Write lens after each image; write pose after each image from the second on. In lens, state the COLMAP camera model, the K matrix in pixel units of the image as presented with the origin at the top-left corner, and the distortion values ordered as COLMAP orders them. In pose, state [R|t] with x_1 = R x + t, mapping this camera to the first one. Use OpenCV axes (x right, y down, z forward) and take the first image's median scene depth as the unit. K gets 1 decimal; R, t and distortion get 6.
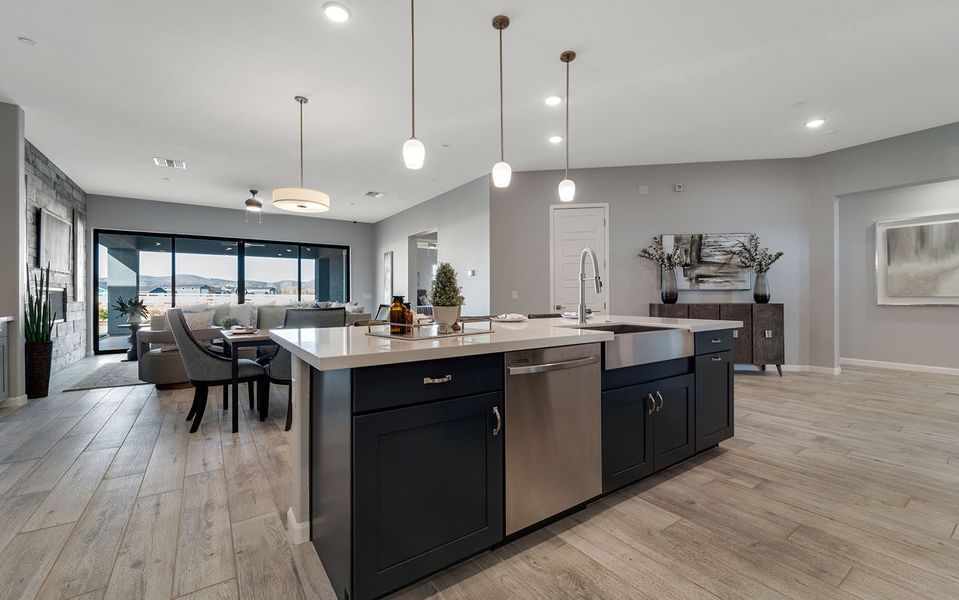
lens RADIAL K [[394.9, 0, 484.1], [0, 394.9, 298.9], [0, 0, 1]] dist [0.007217, -0.001575]
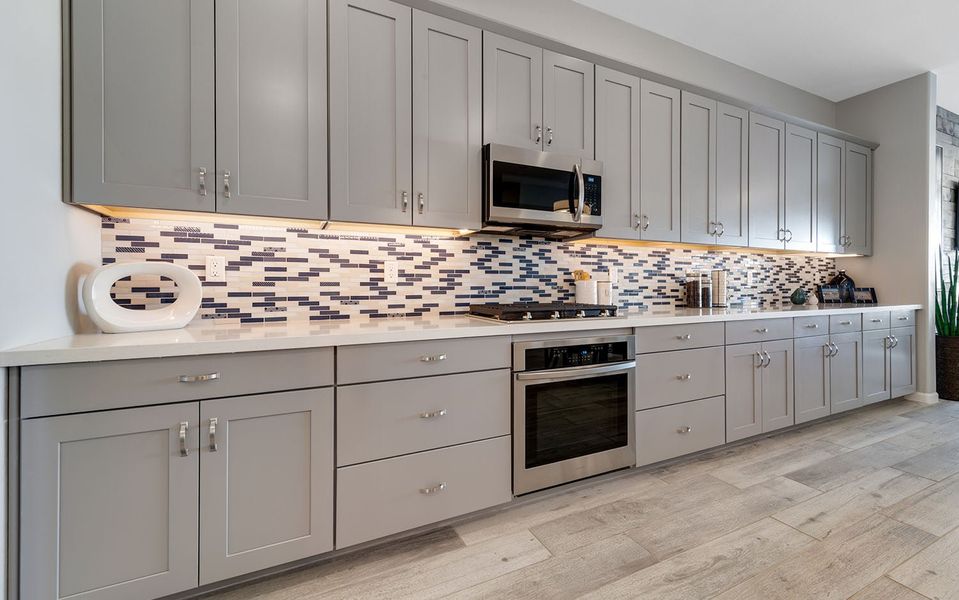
lens RADIAL K [[394.9, 0, 480.2], [0, 394.9, 285.7], [0, 0, 1]] dist [0.007217, -0.001575]
pose [[-0.165293, 0.001789, -0.986243, -0.102507], [-0.004757, 0.999985, 0.002611, 0.002548], [0.986233, 0.005123, -0.165282, 0.135145]]
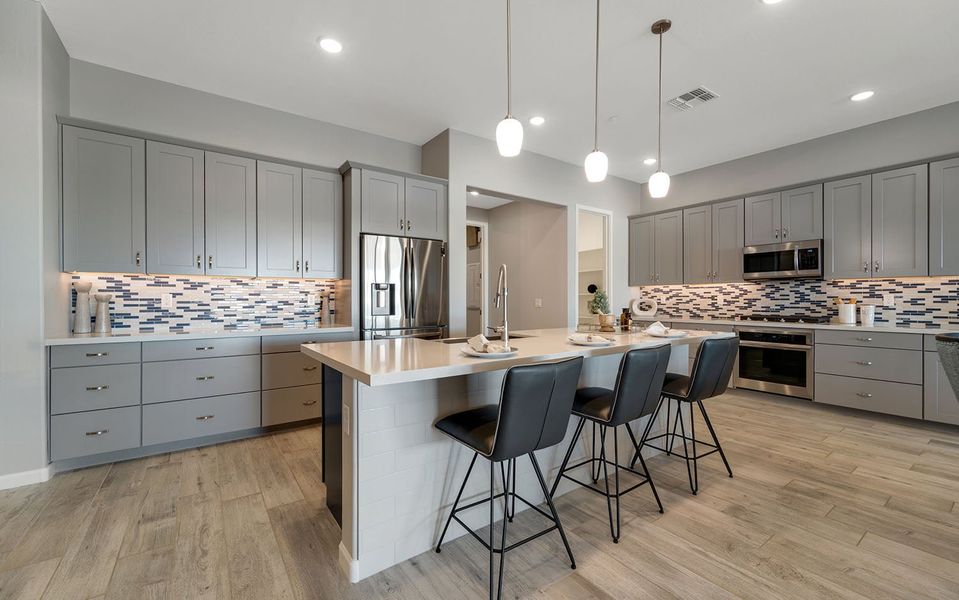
lens RADIAL K [[394.9, 0, 479.9], [0, 394.9, 299.0], [0, 0, 1]] dist [0.007217, -0.001575]
pose [[-0.999954, 0.003369, -0.008928, 0.197252], [0.003318, 0.999978, 0.005711, -0.026385], [0.008947, 0.005681, -0.999944, 1.201030]]
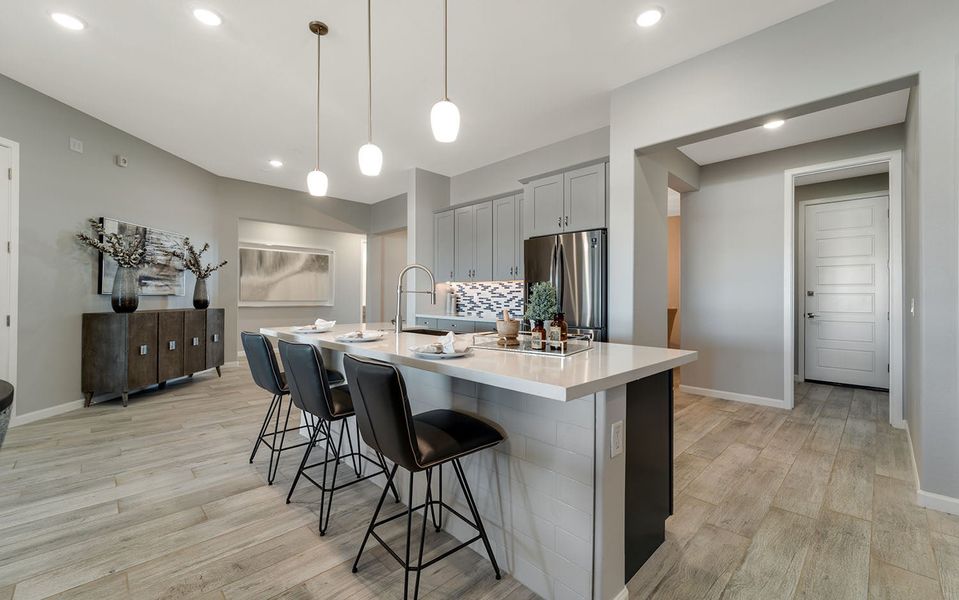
lens RADIAL K [[394.9, 0, 482.6], [0, 394.9, 290.9], [0, 0, 1]] dist [0.007217, -0.001575]
pose [[-0.162984, 0.016812, 0.986485, -0.521141], [0.002560, 0.999859, -0.016617, -0.020074], [-0.986625, -0.000183, -0.163004, 0.590158]]
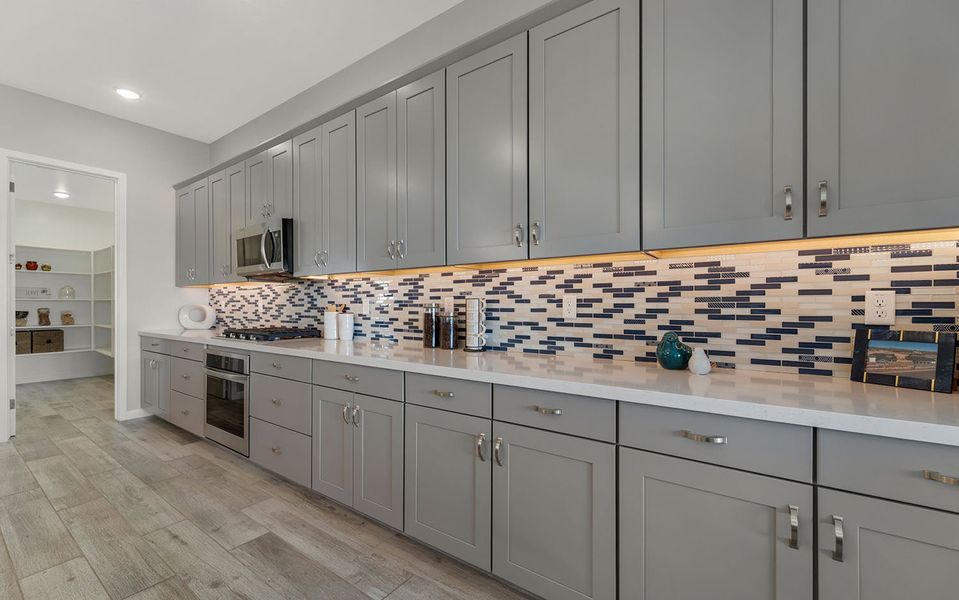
lens RADIAL K [[394.9, 0, 477.5], [0, 394.9, 305.5], [0, 0, 1]] dist [0.007217, -0.001575]
pose [[-0.944692, 0.001939, -0.327952, -0.760108], [0.000008, 0.999983, 0.005888, -0.020432], [0.327958, 0.005560, -0.944676, 0.966609]]
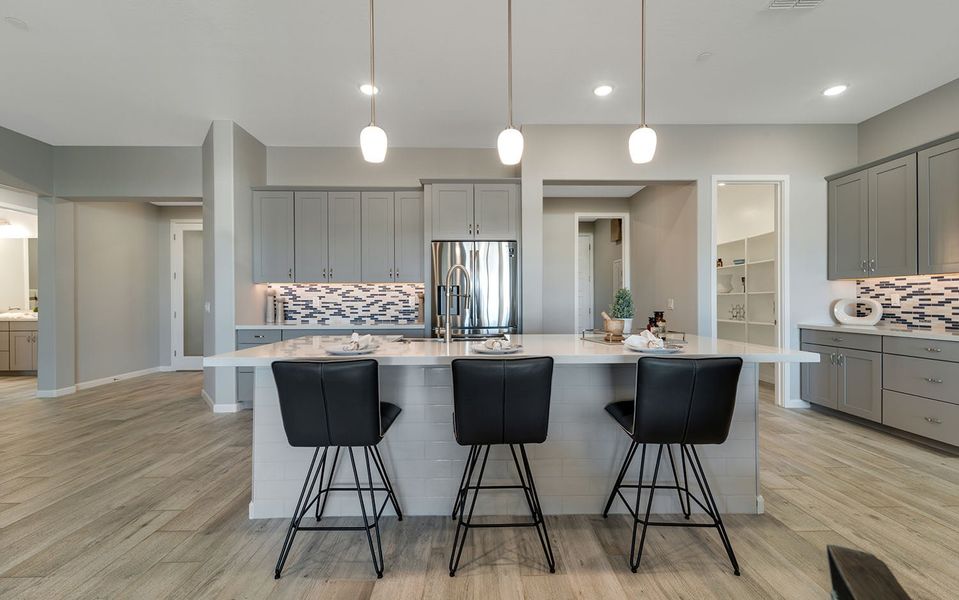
lens RADIAL K [[394.9, 0, 479.9], [0, 394.9, 301.6], [0, 0, 1]] dist [0.007217, -0.001575]
pose [[-0.825814, 0.002909, 0.563935, -0.203744], [0.009496, 0.999917, 0.008748, -0.026275], [-0.563863, 0.012579, -0.825773, 1.063523]]
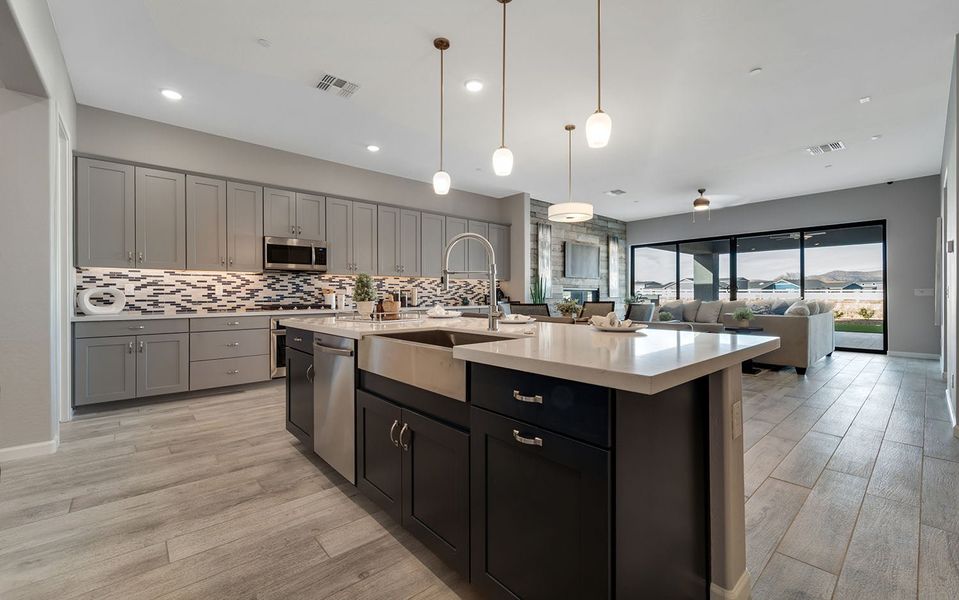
lens RADIAL K [[394.9, 0, 485.5], [0, 394.9, 296.2], [0, 0, 1]] dist [0.007217, -0.001575]
pose [[0.119494, 0.004900, -0.992823, 0.623377], [-0.003155, 0.999985, 0.004555, -0.003942], [0.992830, 0.002588, 0.119508, 0.555192]]
